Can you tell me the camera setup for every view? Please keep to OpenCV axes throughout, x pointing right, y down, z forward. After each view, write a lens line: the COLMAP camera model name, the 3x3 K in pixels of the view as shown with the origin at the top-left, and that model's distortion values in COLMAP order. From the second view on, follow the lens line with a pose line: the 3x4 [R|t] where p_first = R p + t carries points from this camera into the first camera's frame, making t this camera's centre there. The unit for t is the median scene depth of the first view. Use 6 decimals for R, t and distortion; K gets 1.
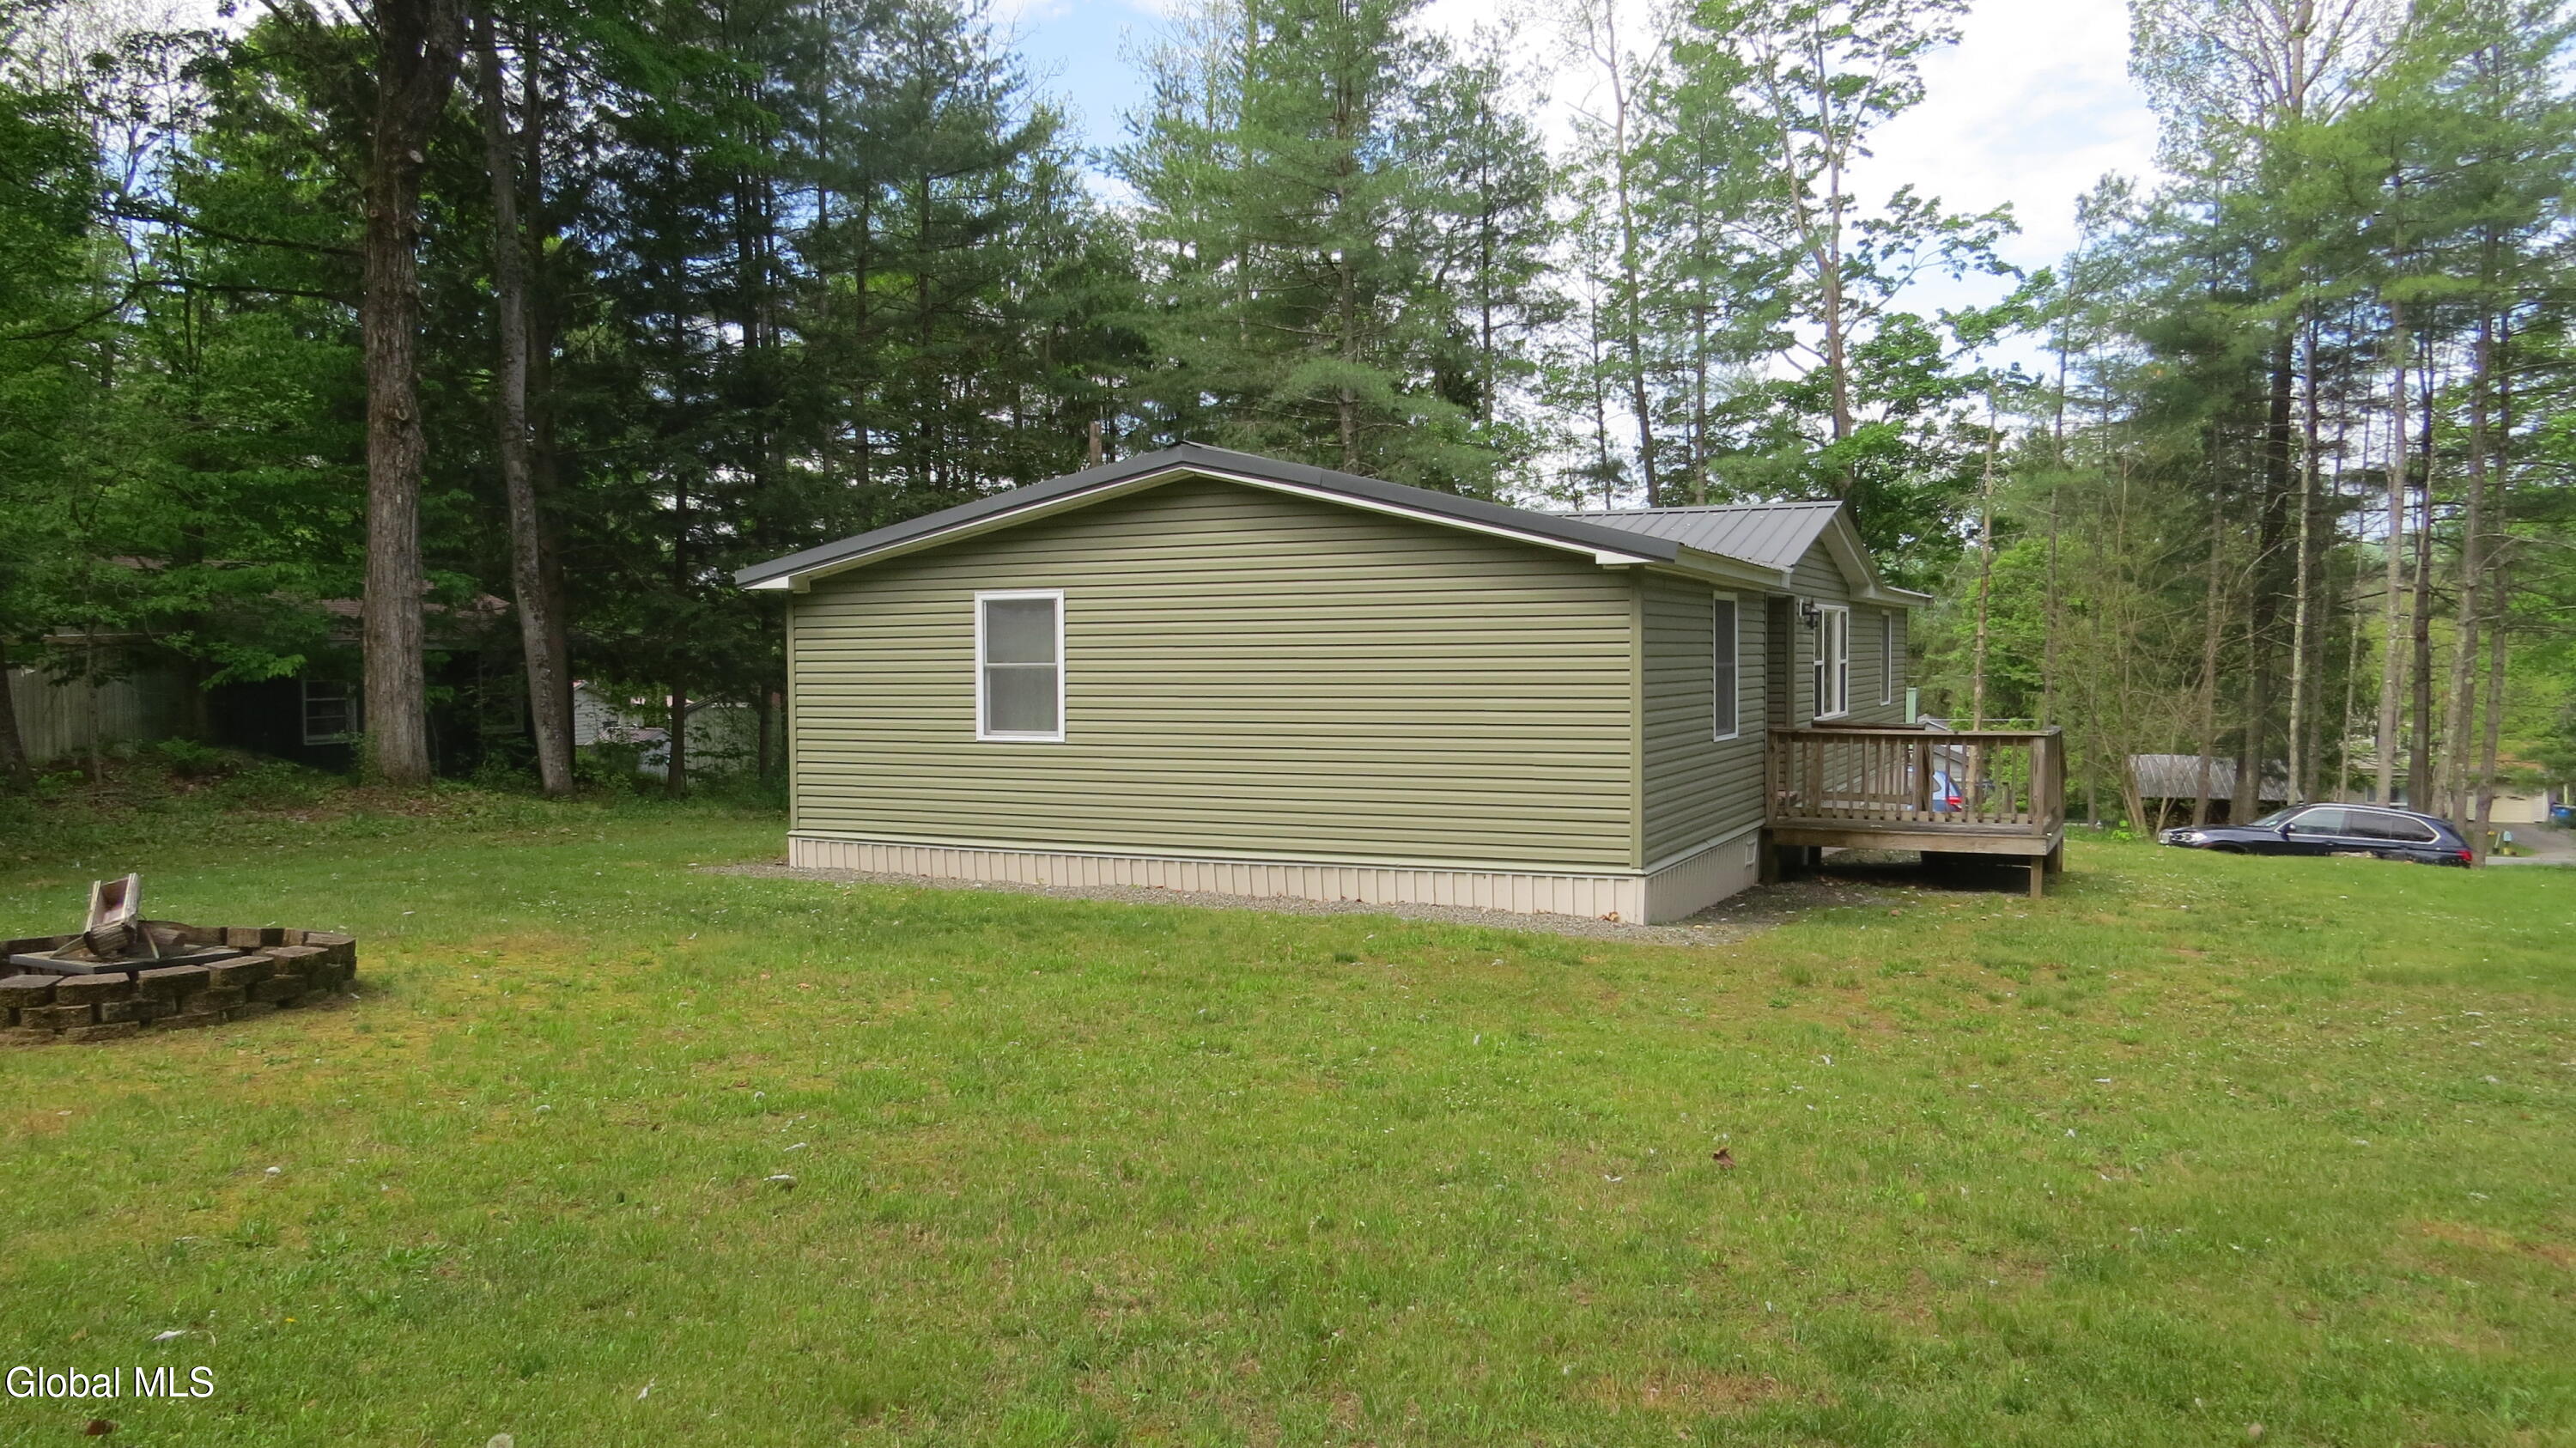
lens RADIAL K [[1921.8, 0, 1296.2], [0, 1921.8, 709.7], [0, 0, 1]] dist [0.000716, -0.002347]
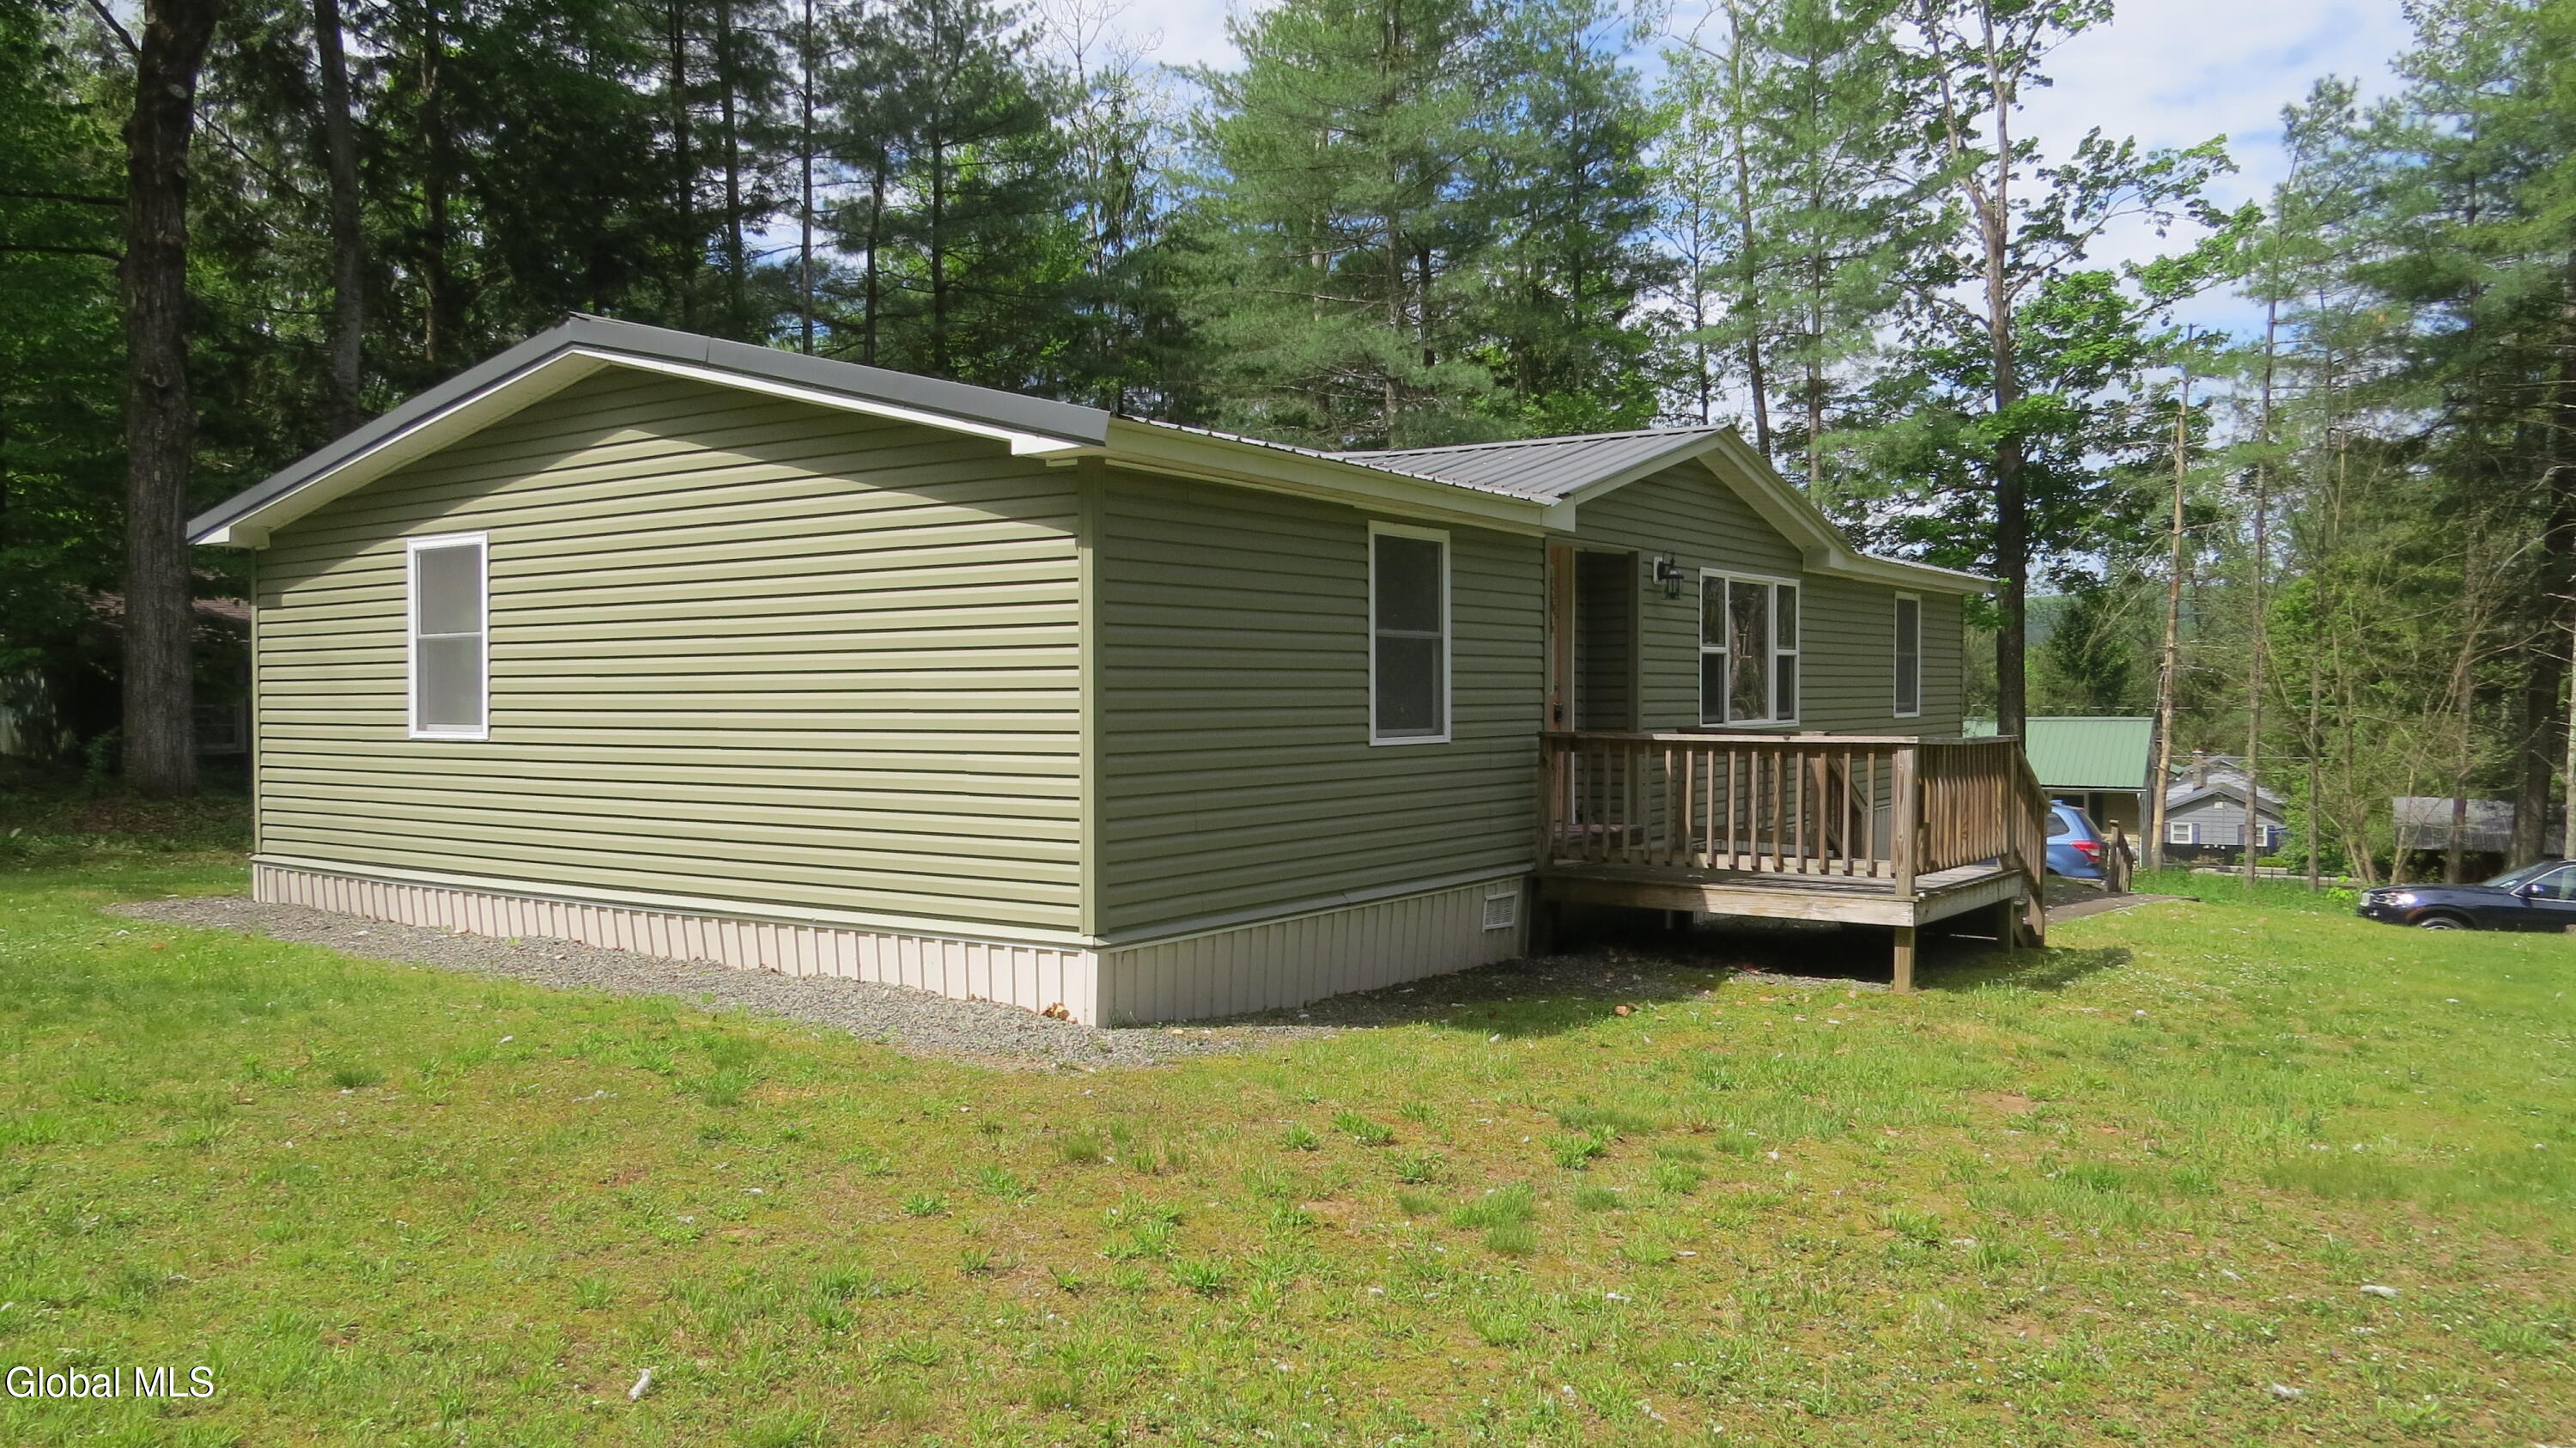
lens RADIAL K [[1931.2, 0, 1288.0], [0, 1931.2, 724.0], [0, 0, 1]] dist [-0.065786, 0.102126]
pose [[0.987068, 0.006467, -0.160171, 0.184826], [-0.008247, 0.999911, -0.010454, 0.009918], [0.160089, 0.011640, 0.987034, 0.202381]]
